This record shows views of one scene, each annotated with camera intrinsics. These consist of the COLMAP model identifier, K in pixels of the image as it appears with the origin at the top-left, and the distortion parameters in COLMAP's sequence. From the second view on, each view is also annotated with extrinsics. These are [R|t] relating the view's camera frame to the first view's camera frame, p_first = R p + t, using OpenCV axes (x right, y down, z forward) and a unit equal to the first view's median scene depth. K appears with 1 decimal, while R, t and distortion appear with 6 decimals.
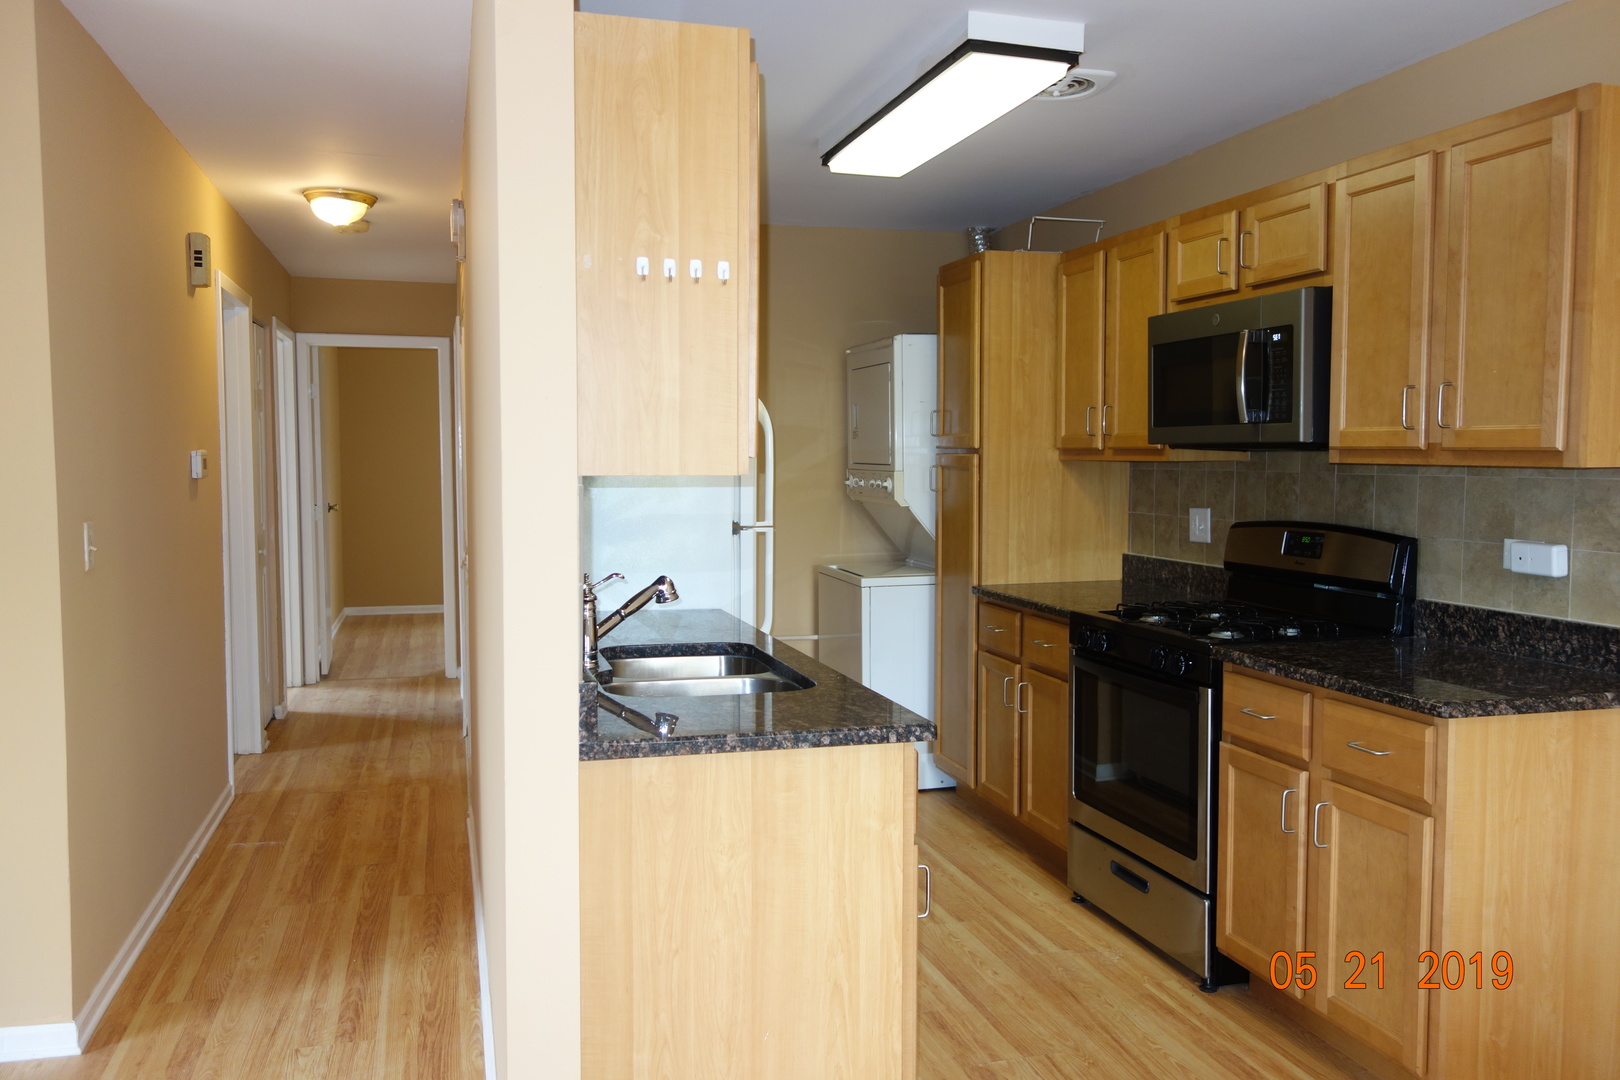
lens RADIAL K [[1279.1, 0, 810.0], [0, 1279.1, 540.0], [0, 0, 1]] dist [0.009935, -0.003174]
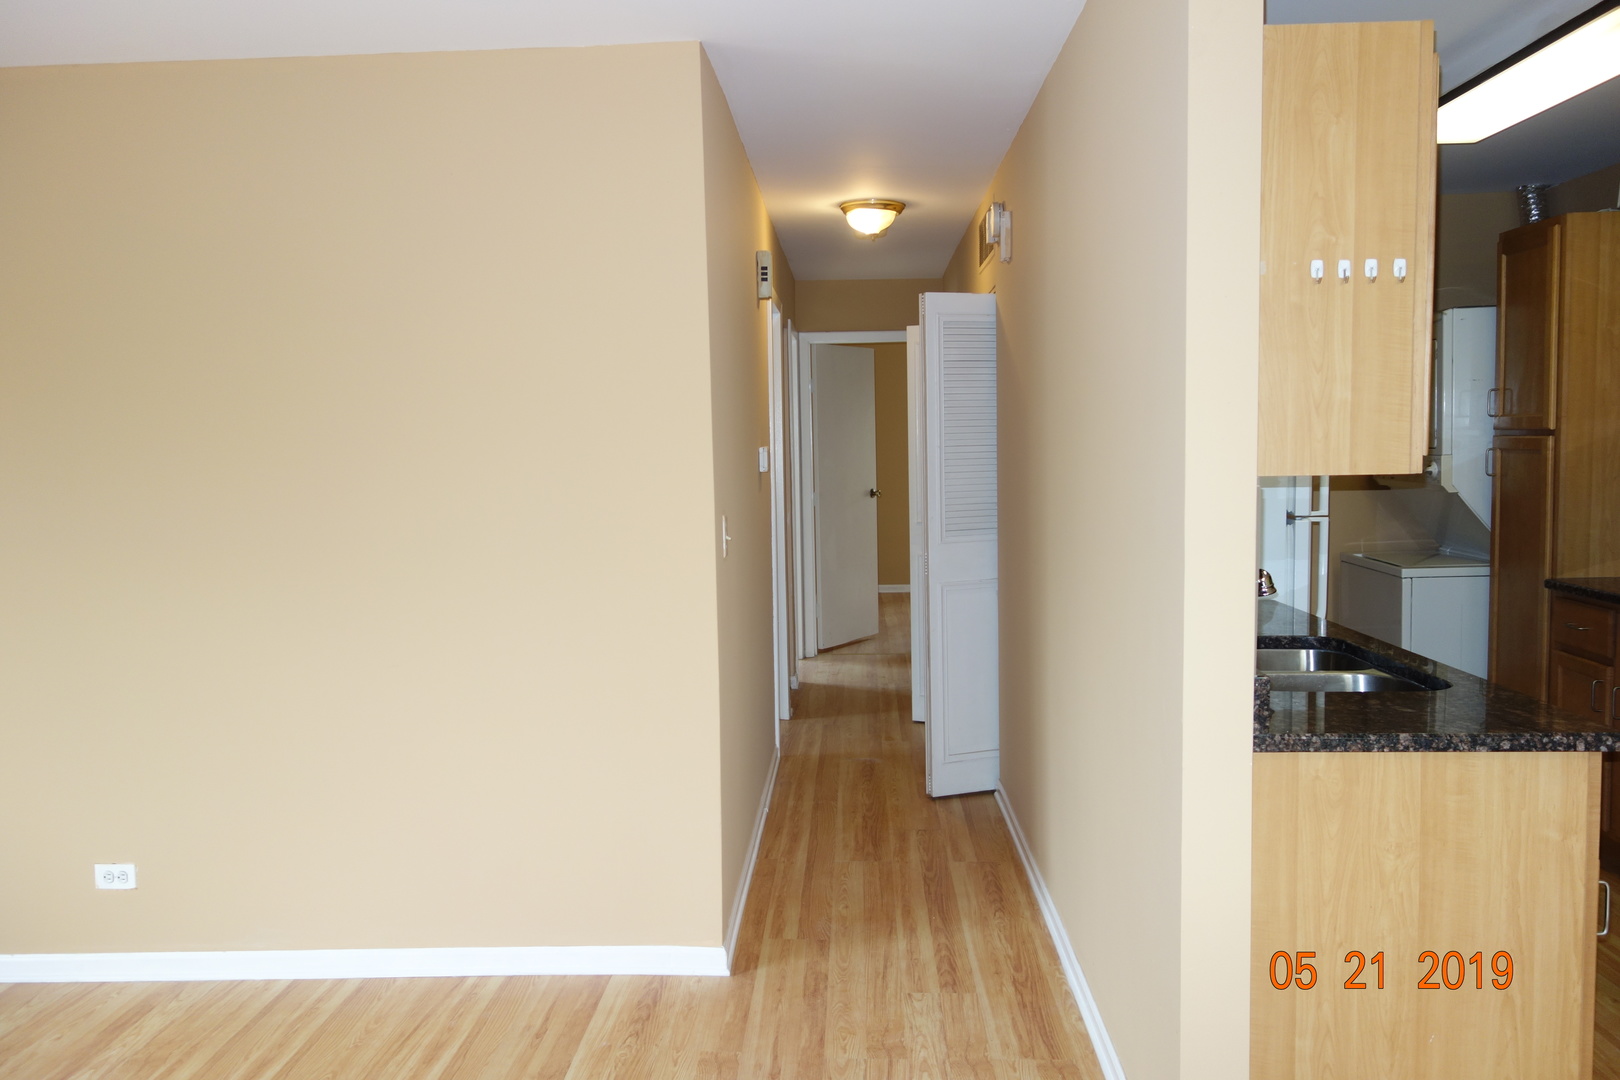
lens RADIAL K [[1279.1, 0, 810.0], [0, 1279.1, 540.0], [0, 0, 1]] dist [0.009935, -0.003174]
pose [[0.950227, 0.006111, -0.311500, -0.135378], [-0.001009, 0.999863, 0.016539, -0.010876], [0.311558, -0.015401, 0.950102, -0.064965]]
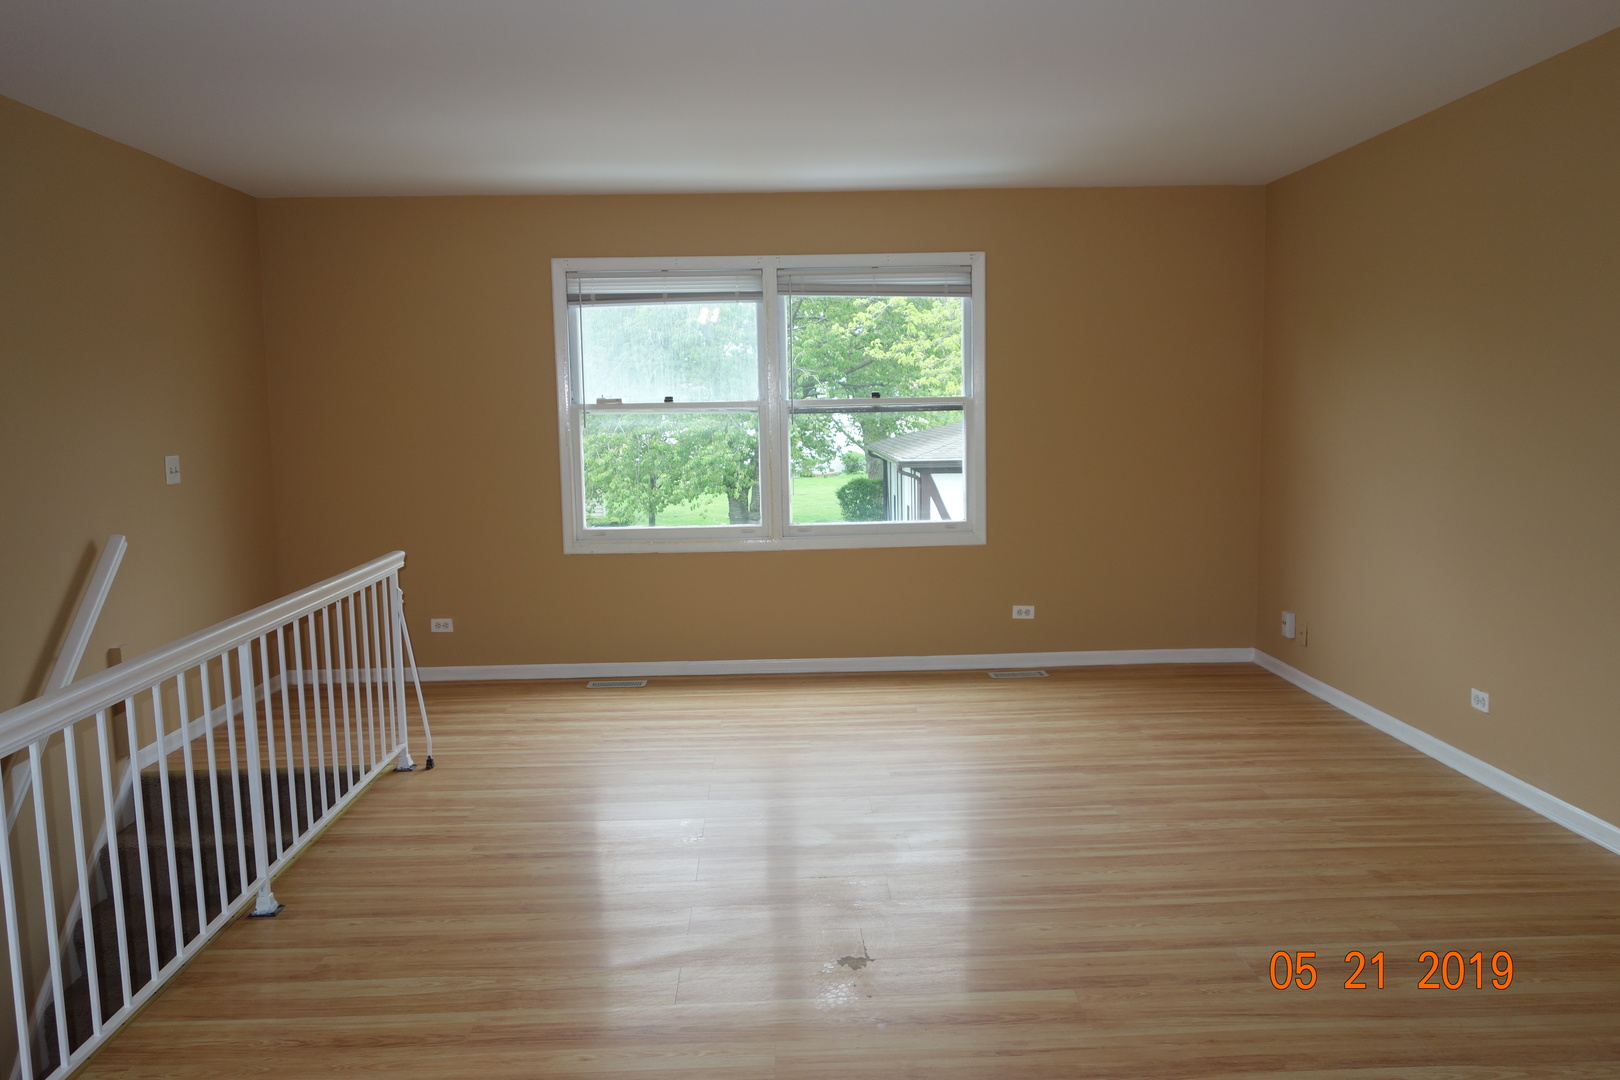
lens RADIAL K [[1279.1, 0, 810.0], [0, 1279.1, 540.0], [0, 0, 1]] dist [0.009935, -0.003174]
pose [[-0.246142, 0.109531, -0.963025, 0.524385], [-0.047155, 0.991064, 0.124773, -0.027253], [0.968086, 0.076123, -0.238777, 0.397975]]
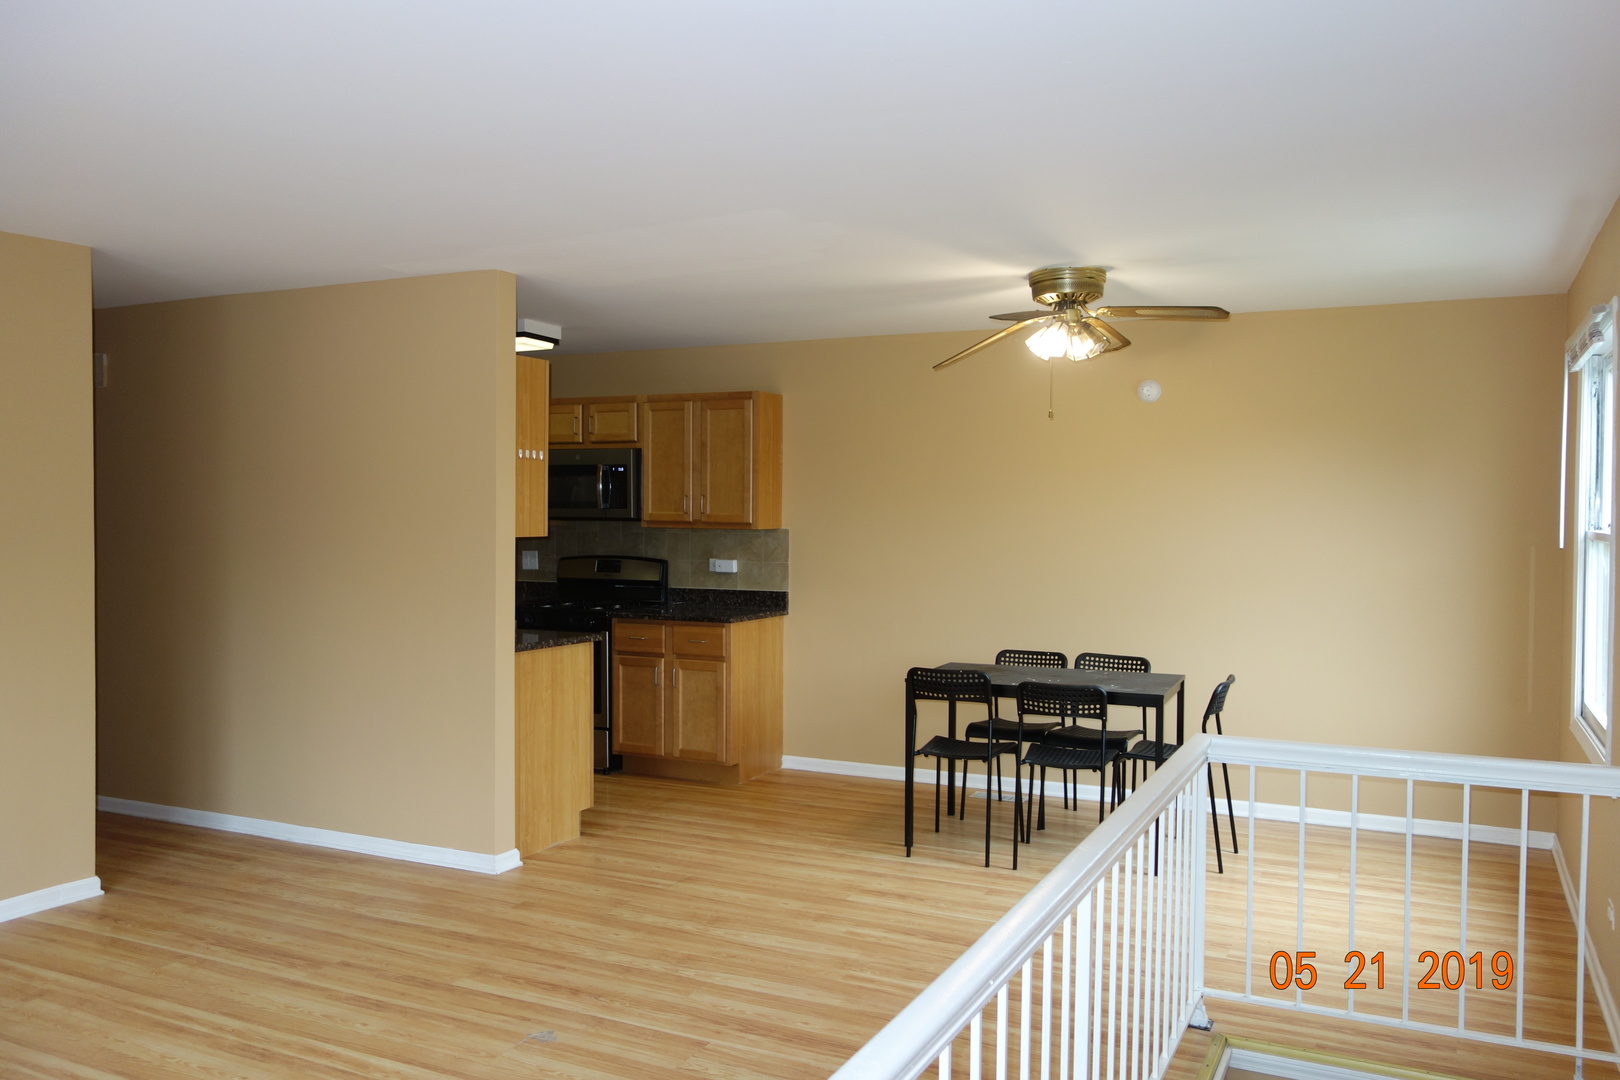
lens RADIAL K [[1279.1, 0, 810.0], [0, 1279.1, 540.0], [0, 0, 1]] dist [0.009935, -0.003174]
pose [[0.674274, -0.016866, 0.738289, -1.110134], [0.045836, 0.998767, -0.019045, 0.018894], [-0.737058, 0.046682, 0.674216, -0.760439]]
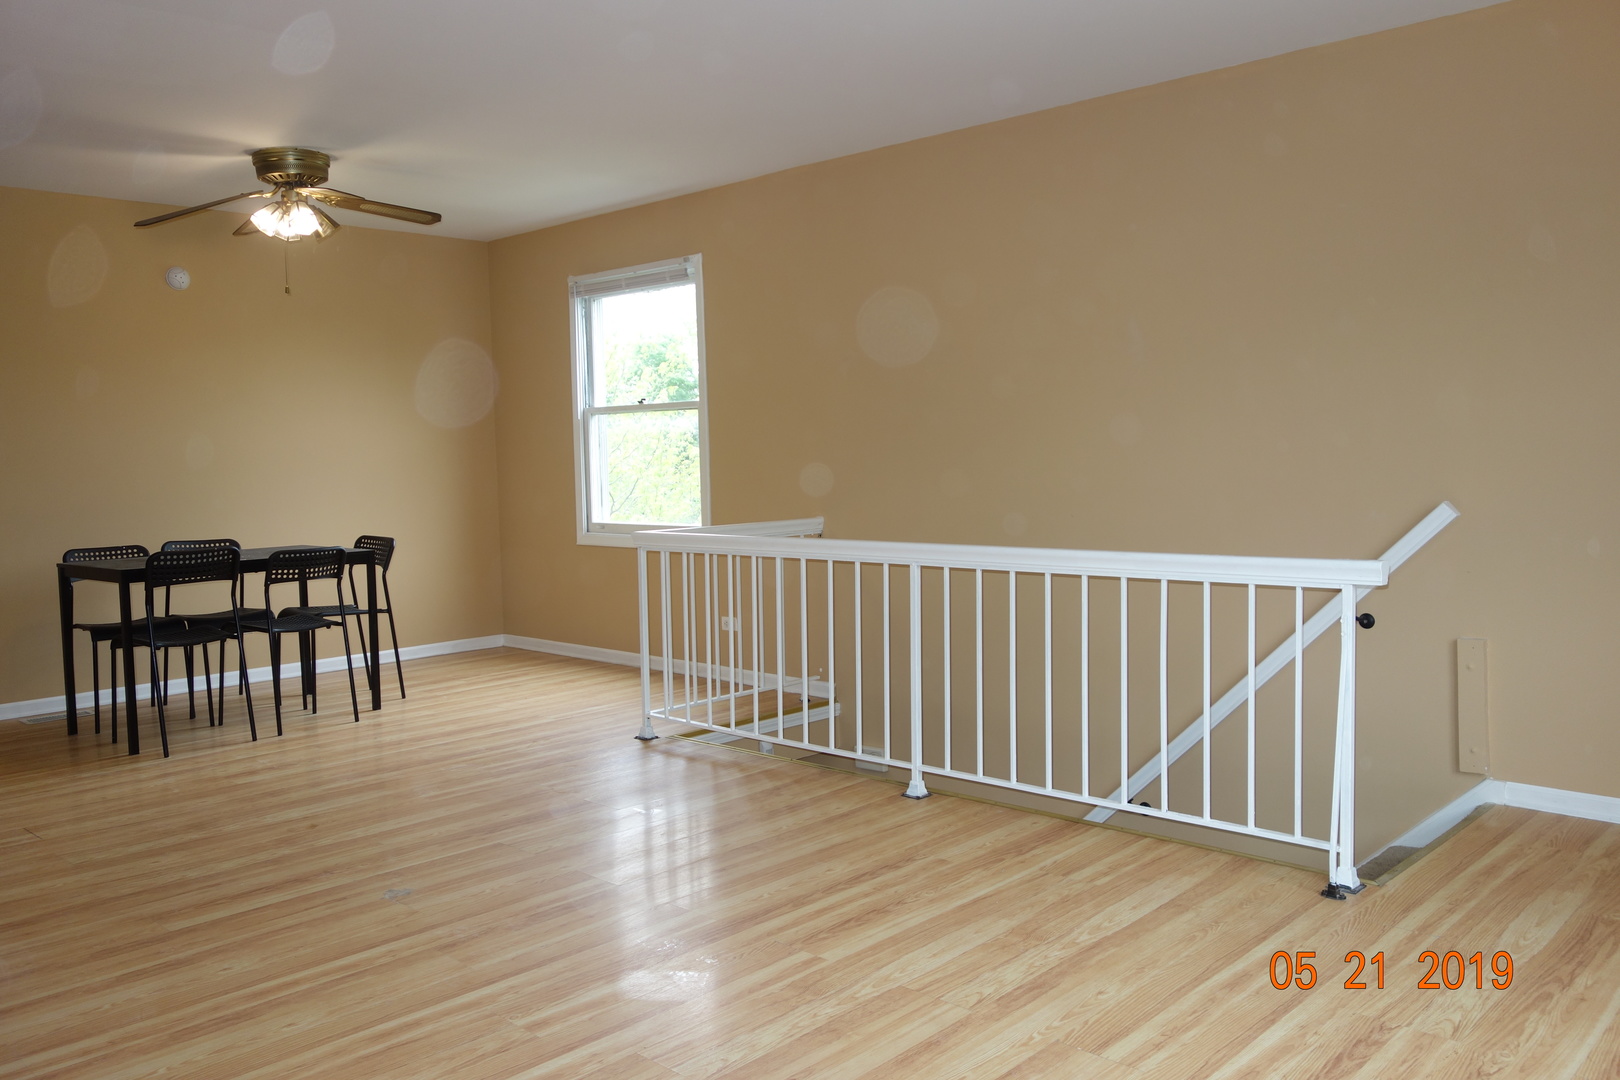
lens RADIAL K [[1279.1, 0, 810.0], [0, 1279.1, 540.0], [0, 0, 1]] dist [0.009935, -0.003174]
pose [[-0.506481, -0.048765, 0.860871, -1.527114], [0.080426, 0.991375, 0.103475, 0.050529], [-0.858492, 0.121644, -0.498190, 0.418705]]
